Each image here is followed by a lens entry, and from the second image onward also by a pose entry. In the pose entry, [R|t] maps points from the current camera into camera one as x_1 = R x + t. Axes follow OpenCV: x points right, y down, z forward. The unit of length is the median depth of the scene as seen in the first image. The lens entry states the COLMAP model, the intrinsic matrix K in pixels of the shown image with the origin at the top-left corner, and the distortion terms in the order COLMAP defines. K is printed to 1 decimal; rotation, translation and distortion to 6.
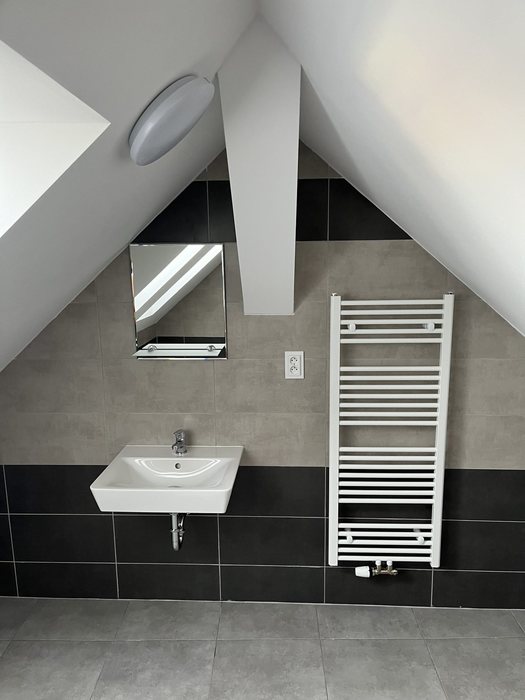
lens RADIAL K [[529.4, 0, 263.2], [0, 529.4, 352.7], [0, 0, 1]] dist [0.074100, -0.099042]
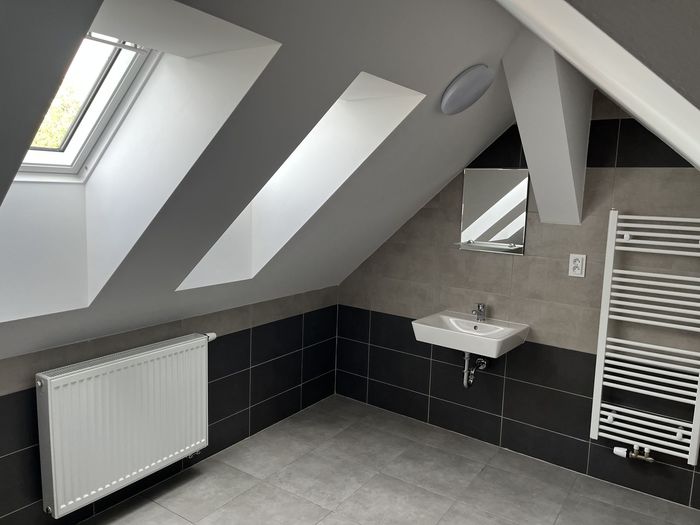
lens RADIAL K [[529.4, 0, 356.6], [0, 529.4, 262.5], [0, 0, 1]] dist [0.074100, -0.099042]
pose [[0.838669, 0.112899, -0.532812, 0.292049], [-0.152906, 0.987742, -0.031385, 0.135004], [0.522737, 0.107792, 0.845652, -0.338668]]
